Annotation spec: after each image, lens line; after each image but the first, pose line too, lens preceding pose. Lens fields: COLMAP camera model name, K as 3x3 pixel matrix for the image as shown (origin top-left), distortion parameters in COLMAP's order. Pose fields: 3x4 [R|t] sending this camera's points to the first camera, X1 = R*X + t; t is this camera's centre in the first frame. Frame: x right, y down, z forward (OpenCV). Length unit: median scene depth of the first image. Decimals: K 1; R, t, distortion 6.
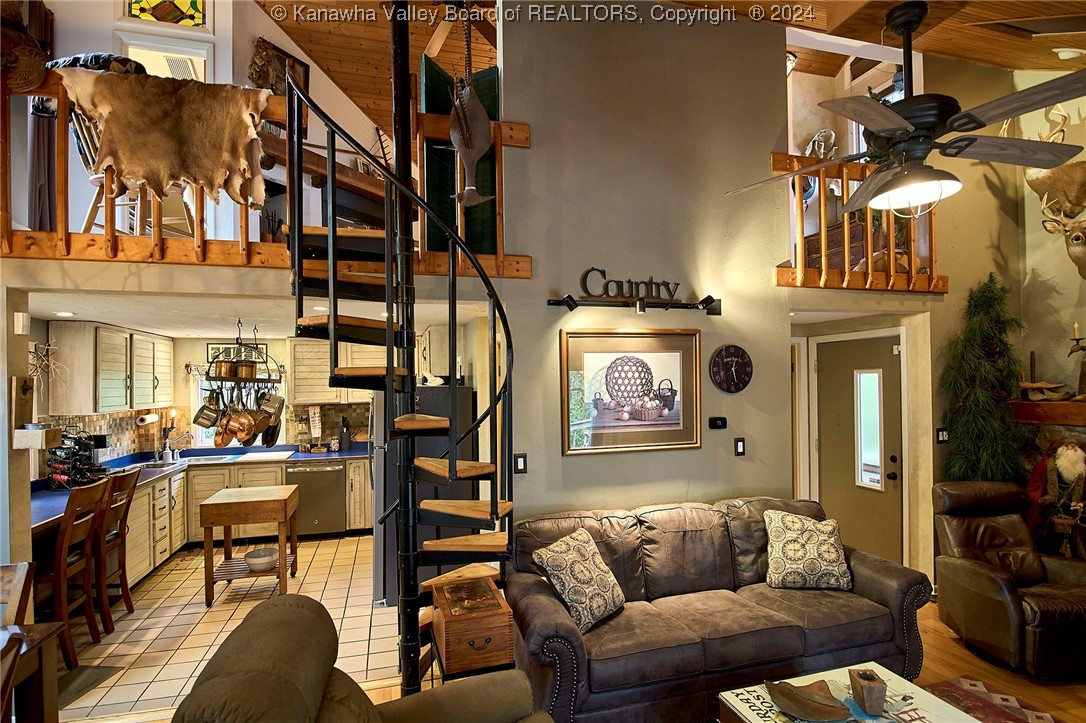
lens RADIAL K [[540.1, 0, 541.2], [0, 540.1, 379.3], [0, 0, 1]] dist [-0.011641, -0.008735]
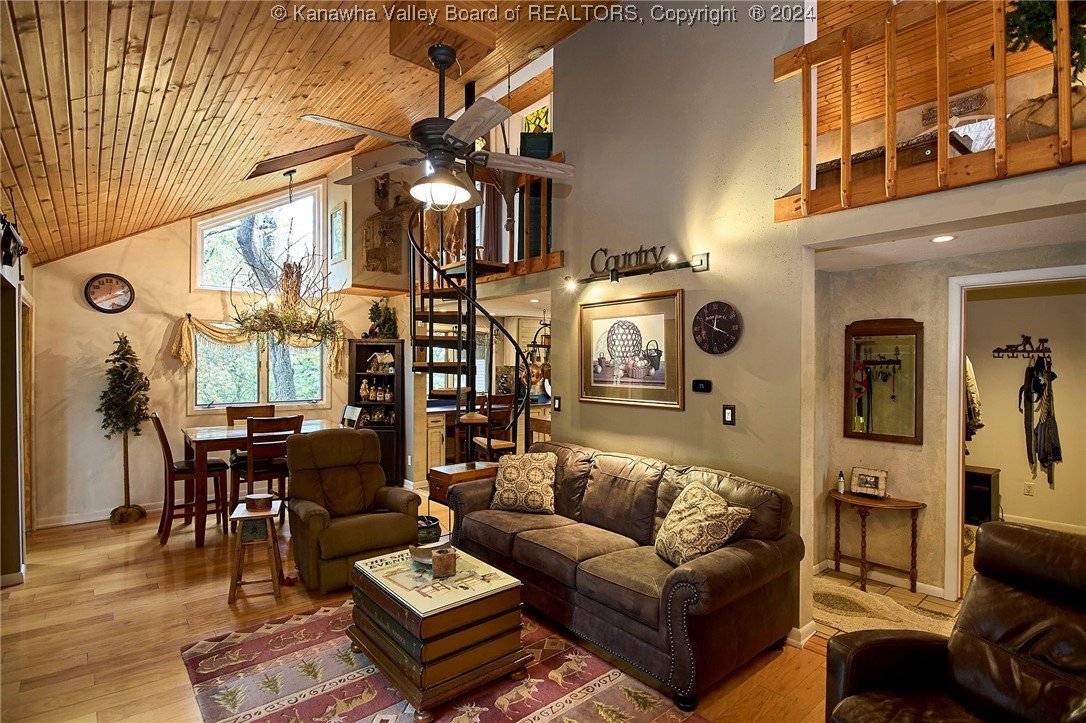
lens RADIAL K [[540.1, 0, 540.7], [0, 540.1, 362.8], [0, 0, 1]] dist [-0.011641, -0.008735]
pose [[0.413926, 0.015599, -0.910177, 1.087362], [-0.008127, 0.999877, 0.013440, 0.031023], [0.910274, 0.001834, 0.414002, 0.362302]]
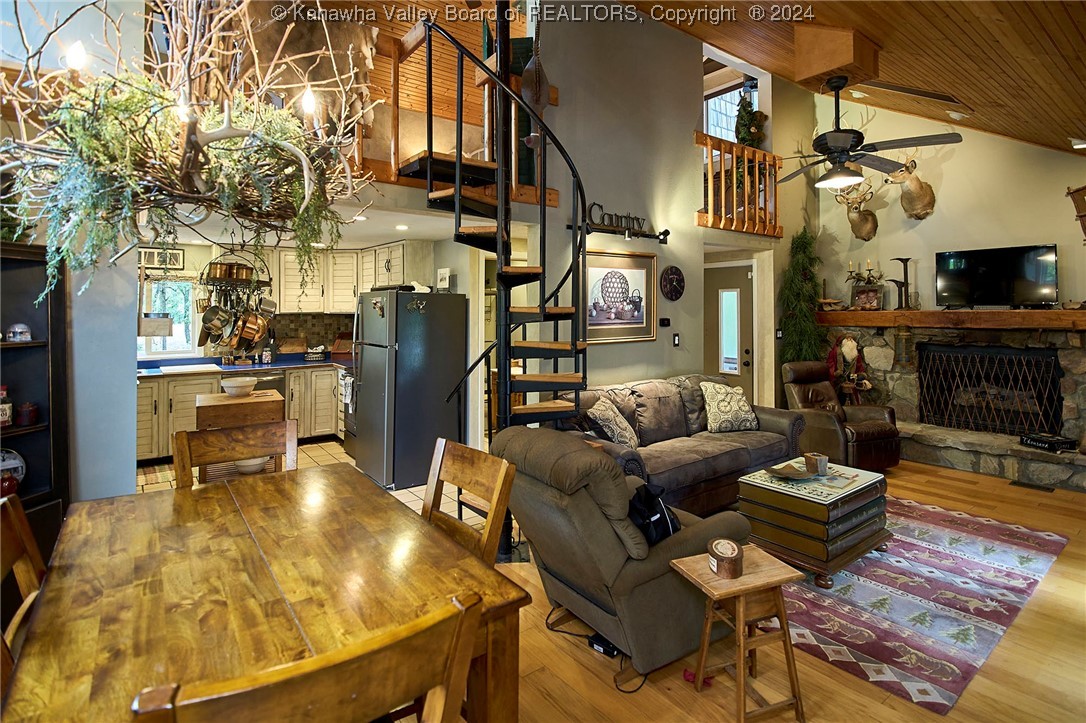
lens RADIAL K [[540.1, 0, 542.2], [0, 540.1, 300.5], [0, 0, 1]] dist [-0.011641, -0.008735]
pose [[0.929326, 0.016363, 0.368897, -0.480448], [-0.012273, 0.999834, -0.013431, 0.048527], [-0.369056, 0.007954, 0.929373, -0.166664]]
